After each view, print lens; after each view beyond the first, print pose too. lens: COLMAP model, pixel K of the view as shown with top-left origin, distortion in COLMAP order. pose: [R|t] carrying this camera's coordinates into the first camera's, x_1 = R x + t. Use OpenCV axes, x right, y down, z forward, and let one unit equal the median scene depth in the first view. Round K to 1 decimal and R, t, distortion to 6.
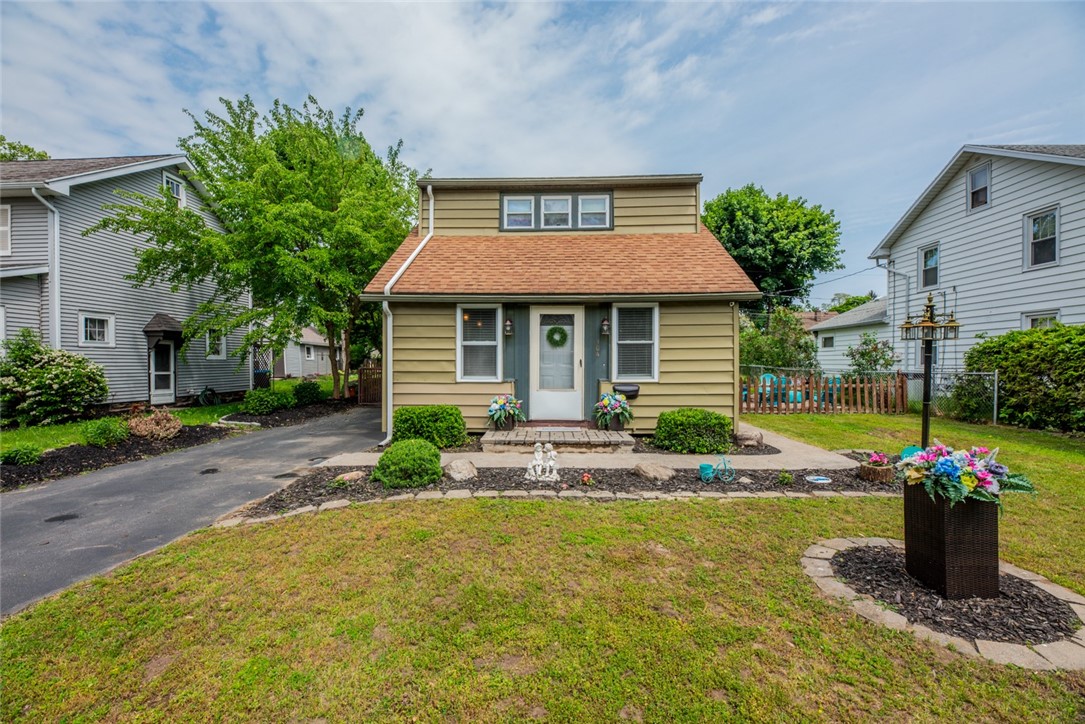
lens RADIAL K [[439.8, 0, 547.5], [0, 439.8, 361.9], [0, 0, 1]] dist [-0.003654, -0.000925]
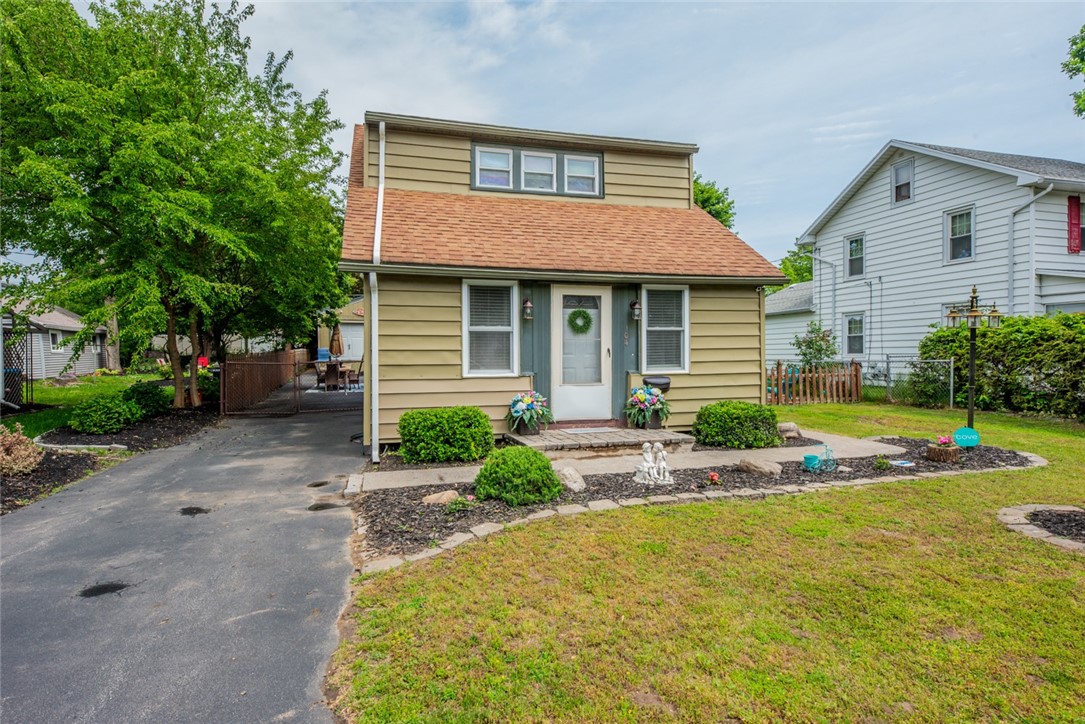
lens RADIAL K [[549.3, 0, 540.9], [0, 549.3, 352.0], [0, 0, 1]] dist [0.002356, 0.000567]
pose [[0.956714, -0.004733, 0.290990, -0.358891], [0.005810, 0.999979, -0.002838, 0.003820], [-0.290971, 0.004406, 0.956722, 0.008831]]
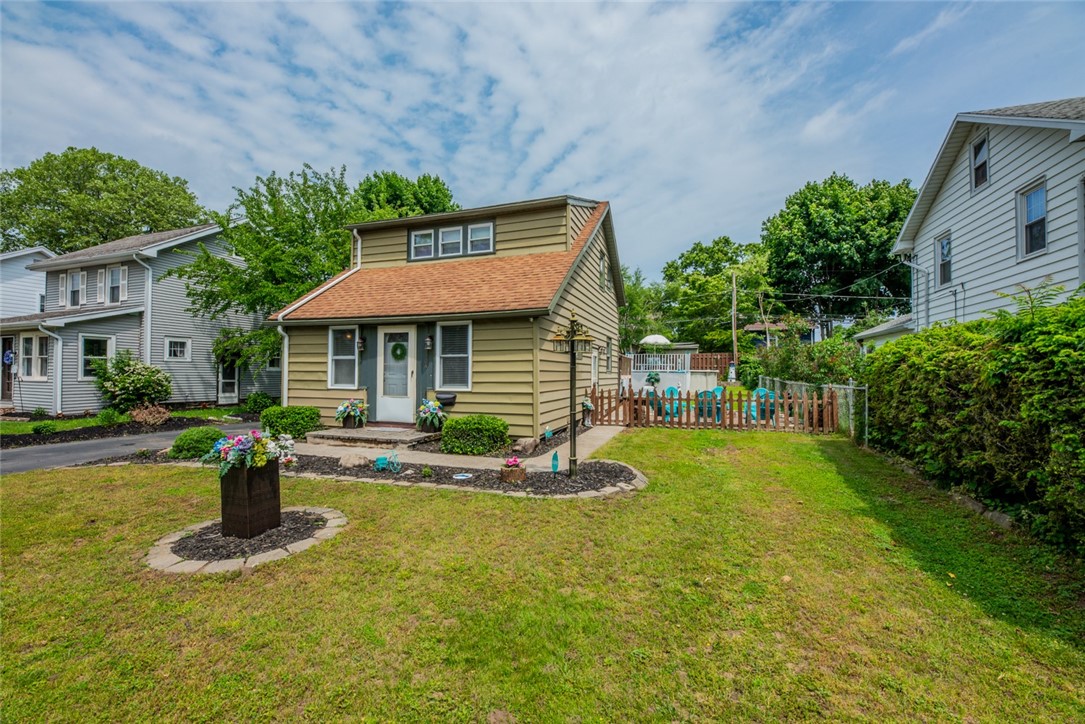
lens RADIAL K [[442.4, 0, 536.1], [0, 442.4, 362.8], [0, 0, 1]] dist [-0.002320, -0.002444]
pose [[0.956728, -0.003312, -0.290966, 0.722689], [-0.004200, 0.999674, -0.025190, 0.001226], [0.290955, 0.025322, 0.956402, -0.032456]]
